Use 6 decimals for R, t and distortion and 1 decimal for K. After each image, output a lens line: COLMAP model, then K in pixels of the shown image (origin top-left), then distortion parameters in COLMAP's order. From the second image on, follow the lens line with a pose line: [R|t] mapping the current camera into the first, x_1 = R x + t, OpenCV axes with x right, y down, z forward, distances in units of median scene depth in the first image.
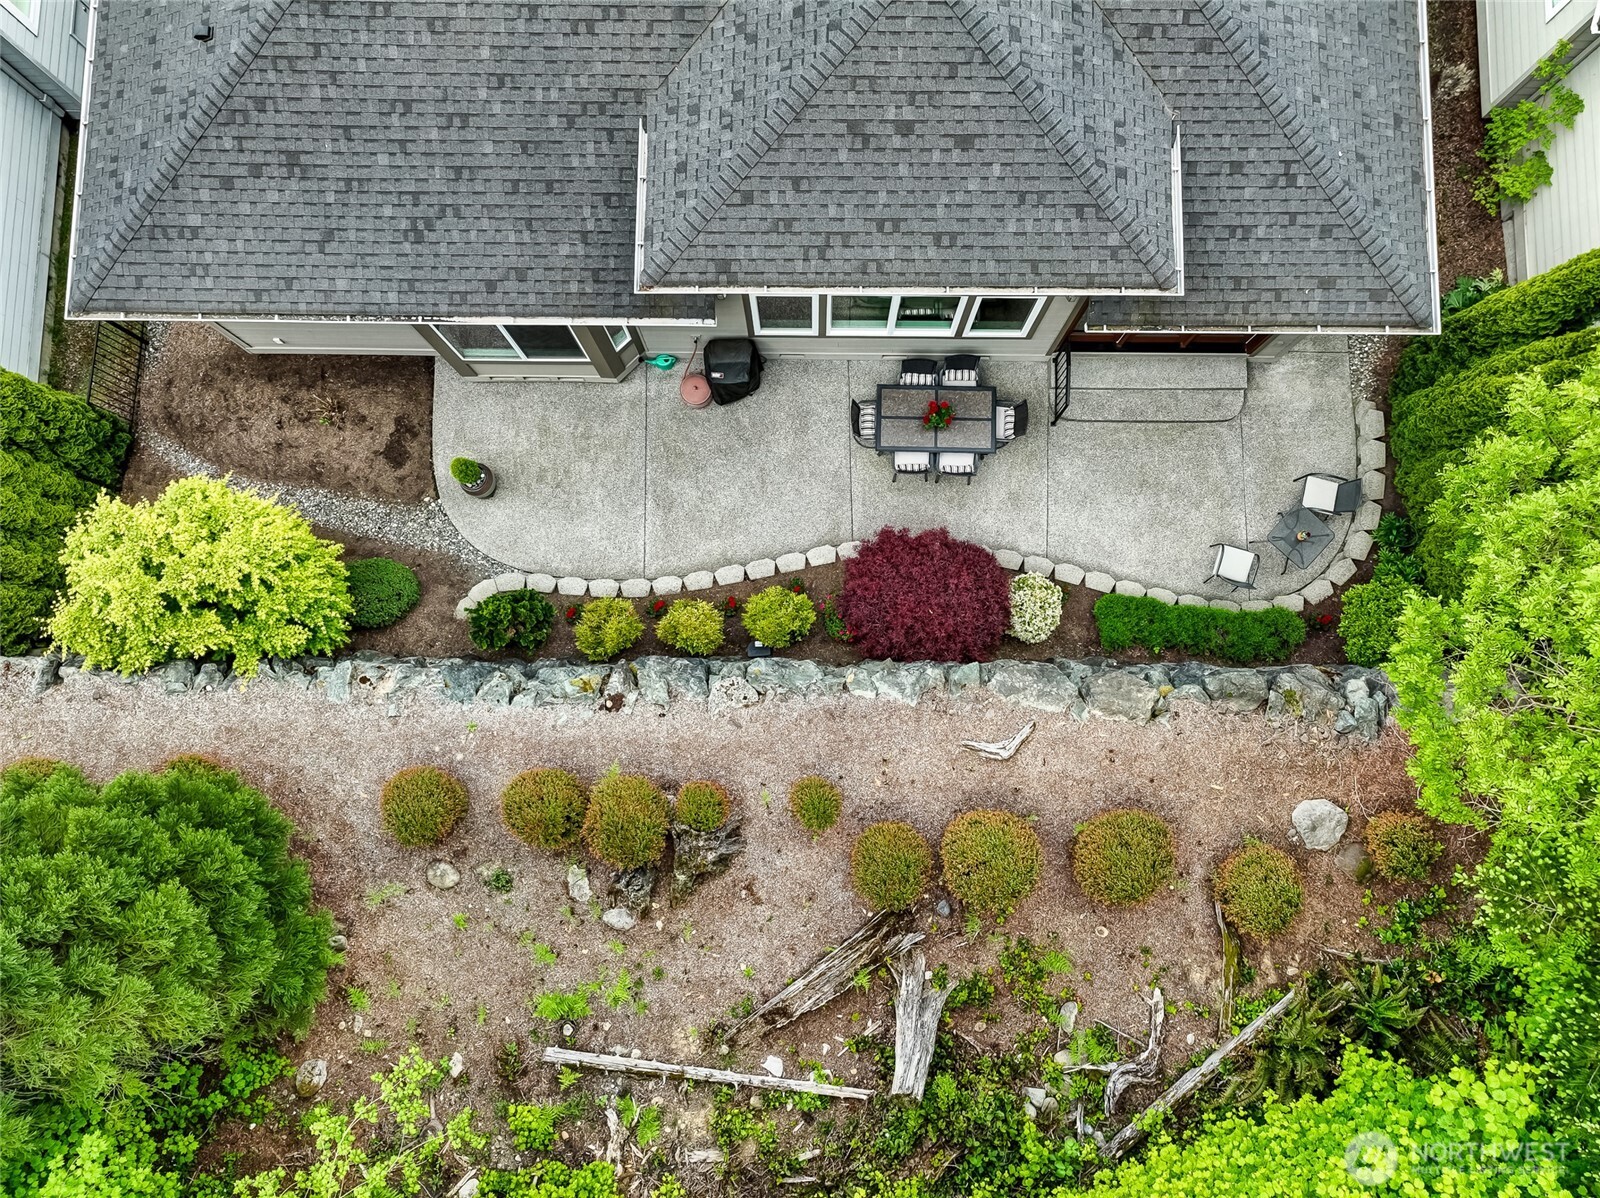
lens RADIAL K [[1106.9, 0, 816.8], [0, 1106.9, 597.3], [0, 0, 1]] dist [-0.000853, 0.014128]
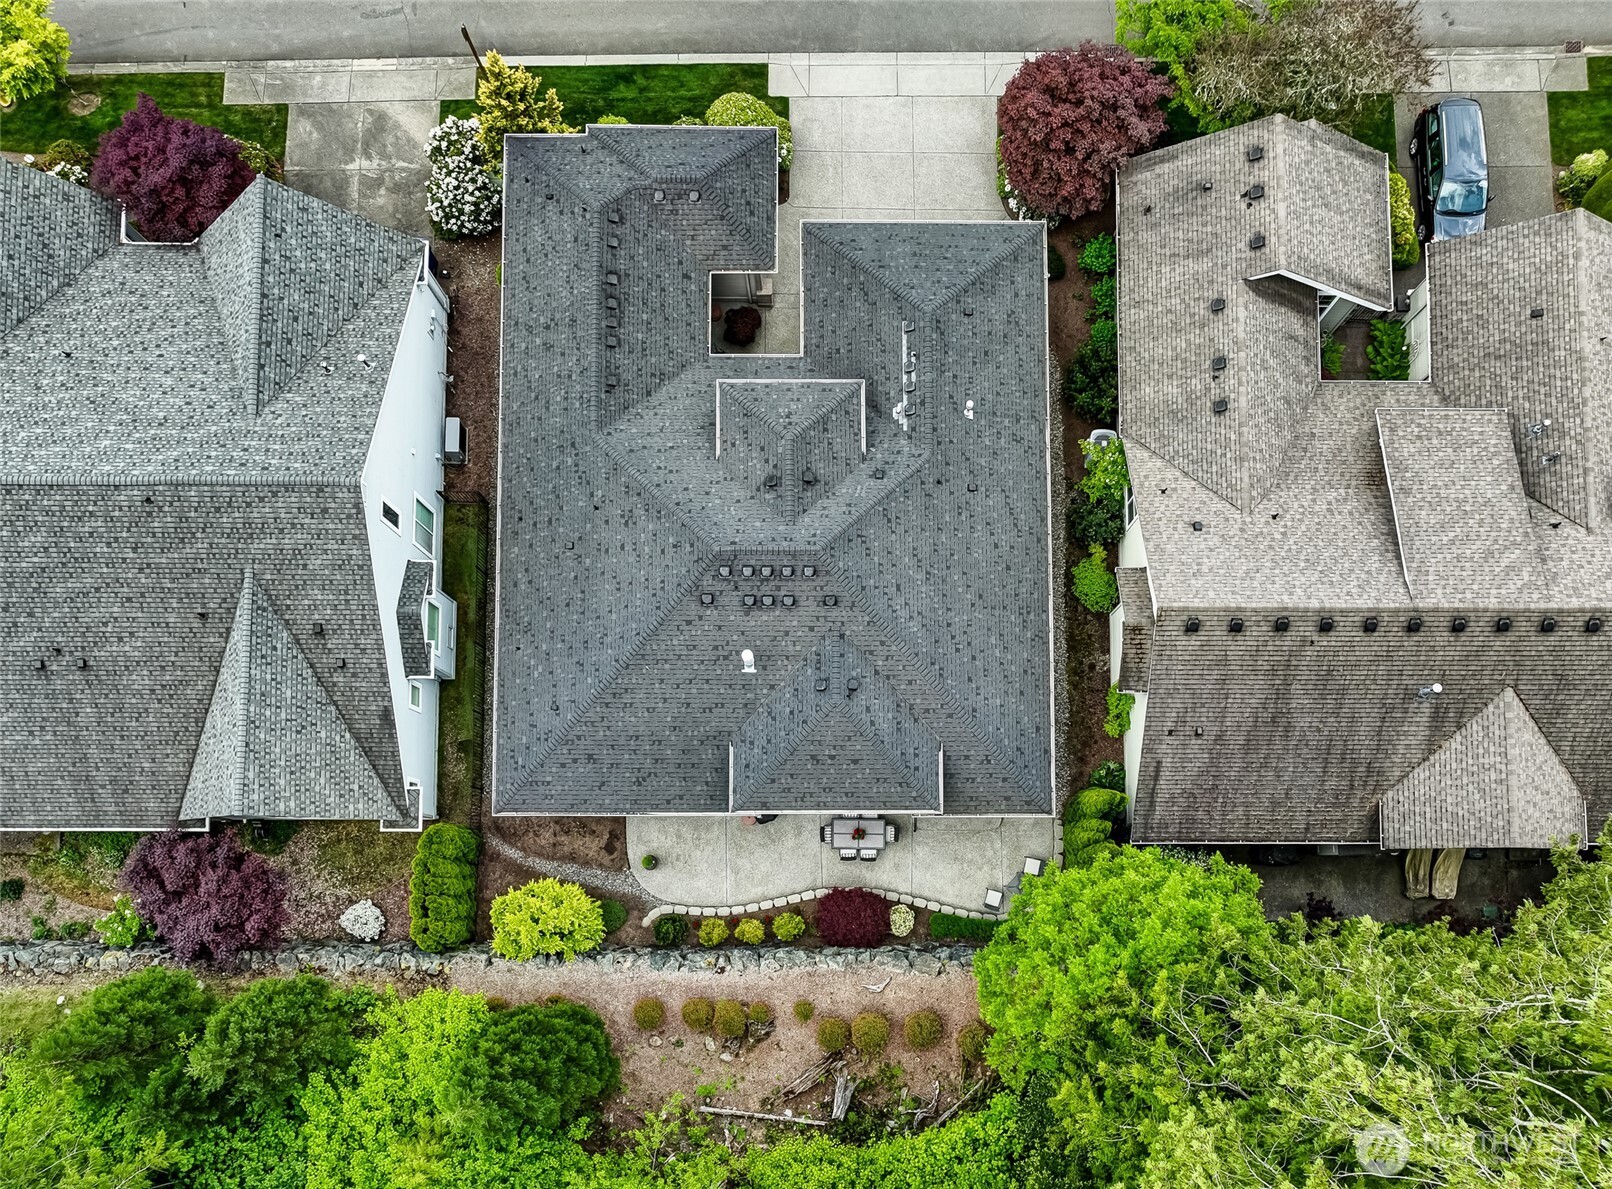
lens RADIAL K [[1189.4, 0, 841.0], [0, 1189.4, 787.1], [0, 0, 1]] dist [0.009860, -0.005225]
pose [[0.999901, -0.014006, -0.001272, 0.093805], [0.014035, 0.999540, 0.026901, -0.390585], [0.000894, -0.026916, 0.999637, -1.678795]]
